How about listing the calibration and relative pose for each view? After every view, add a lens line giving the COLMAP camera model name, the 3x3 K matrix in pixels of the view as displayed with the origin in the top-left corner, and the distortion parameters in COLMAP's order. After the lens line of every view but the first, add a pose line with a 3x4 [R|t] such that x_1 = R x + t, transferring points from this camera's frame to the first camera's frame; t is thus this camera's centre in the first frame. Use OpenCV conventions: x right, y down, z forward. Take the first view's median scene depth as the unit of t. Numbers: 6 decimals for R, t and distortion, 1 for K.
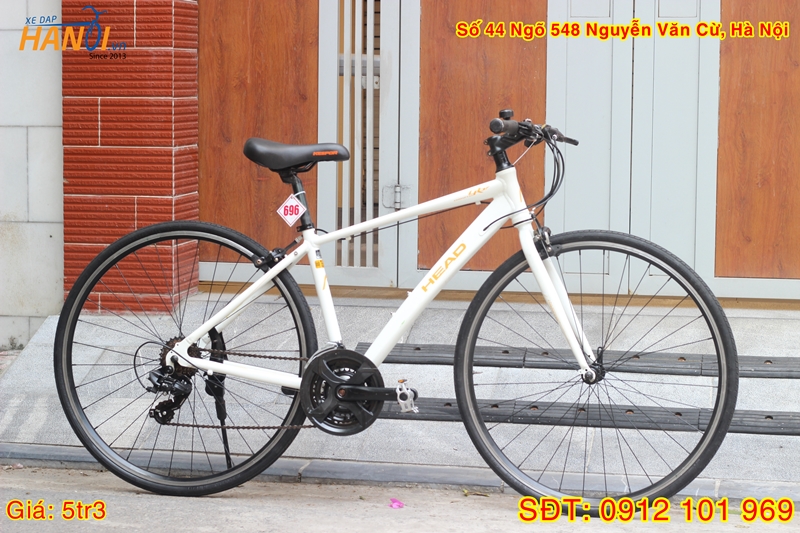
lens RADIAL K [[1894.6, 0, 400.0], [0, 1894.6, 266.5], [0, 0, 1]] dist [-0.121536, 0.392758]
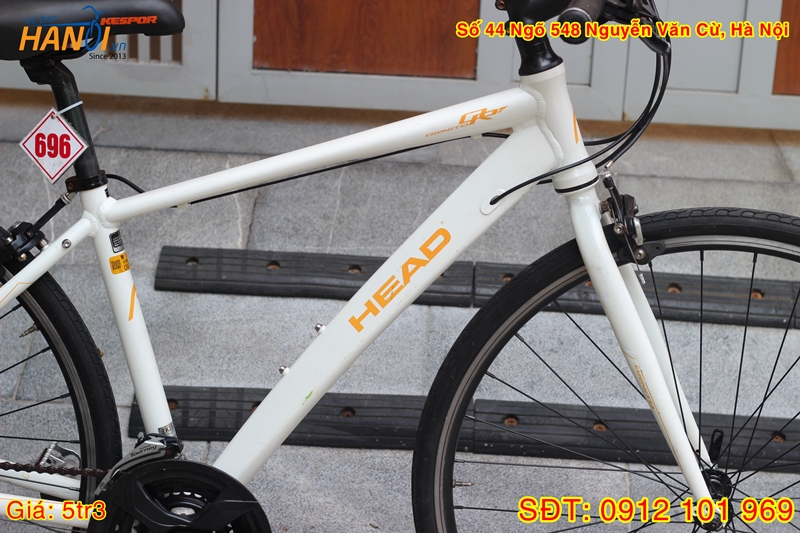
lens RADIAL K [[1894.6, 0, 400.0], [0, 1894.6, 266.5], [0, 0, 1]] dist [-0.121536, 0.392758]
pose [[0.987630, -0.024892, 0.154811, -0.046255], [-0.019019, 0.961011, 0.275854, -0.125819], [-0.155642, -0.275386, 0.948651, 0.562370]]
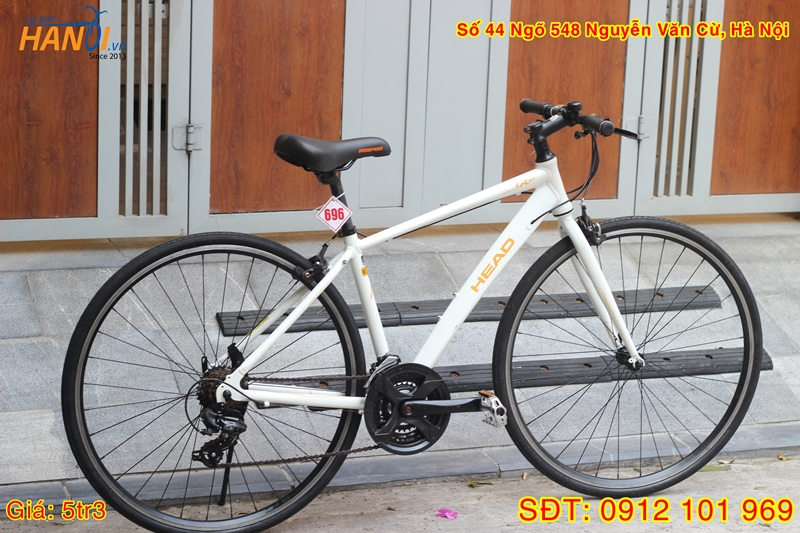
lens RADIAL K [[1894.6, 0, 400.0], [0, 1894.6, 266.5], [0, 0, 1]] dist [-0.121536, 0.392758]
pose [[0.846233, -0.095655, 0.524157, -0.505451], [0.018887, 0.988520, 0.149905, -0.139611], [-0.532478, -0.116955, 0.838325, 0.226993]]
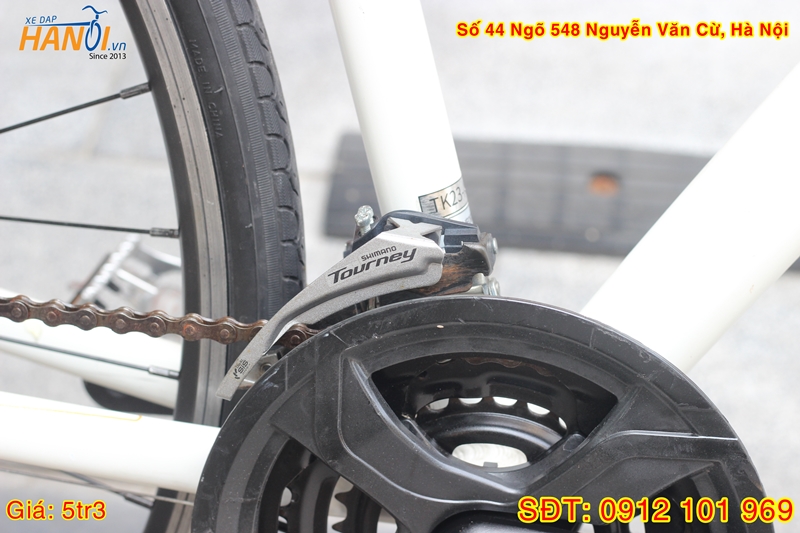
lens RADIAL K [[1894.6, 0, 400.0], [0, 1894.6, 266.5], [0, 0, 1]] dist [-0.121536, 0.392758]
pose [[0.998566, -0.010304, 0.052539, -0.043442], [-0.009522, 0.931484, 0.363659, -0.009145], [-0.052687, -0.363637, 0.930050, 0.856233]]
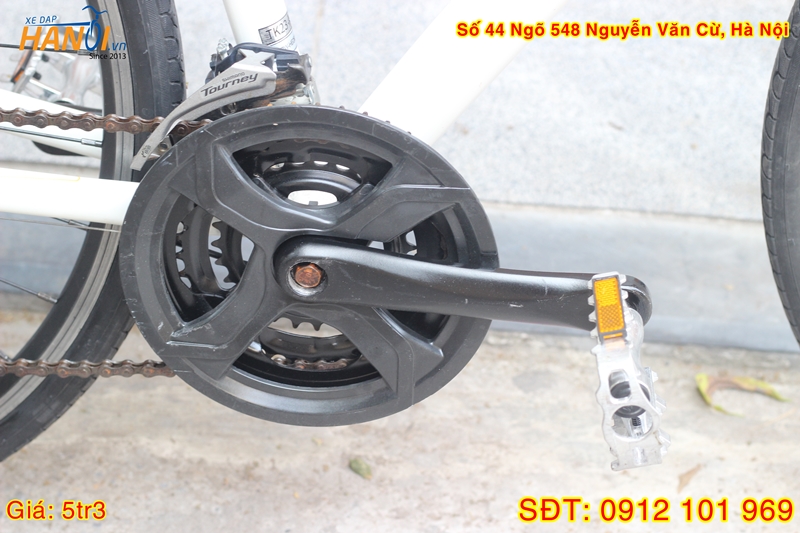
lens RADIAL K [[1894.6, 0, 400.0], [0, 1894.6, 266.5], [0, 0, 1]] dist [-0.121536, 0.392758]
pose [[0.991730, -0.064934, 0.110700, -0.044012], [-0.009757, 0.821917, 0.569524, -0.063407], [-0.127968, -0.565895, 0.814486, 0.798414]]
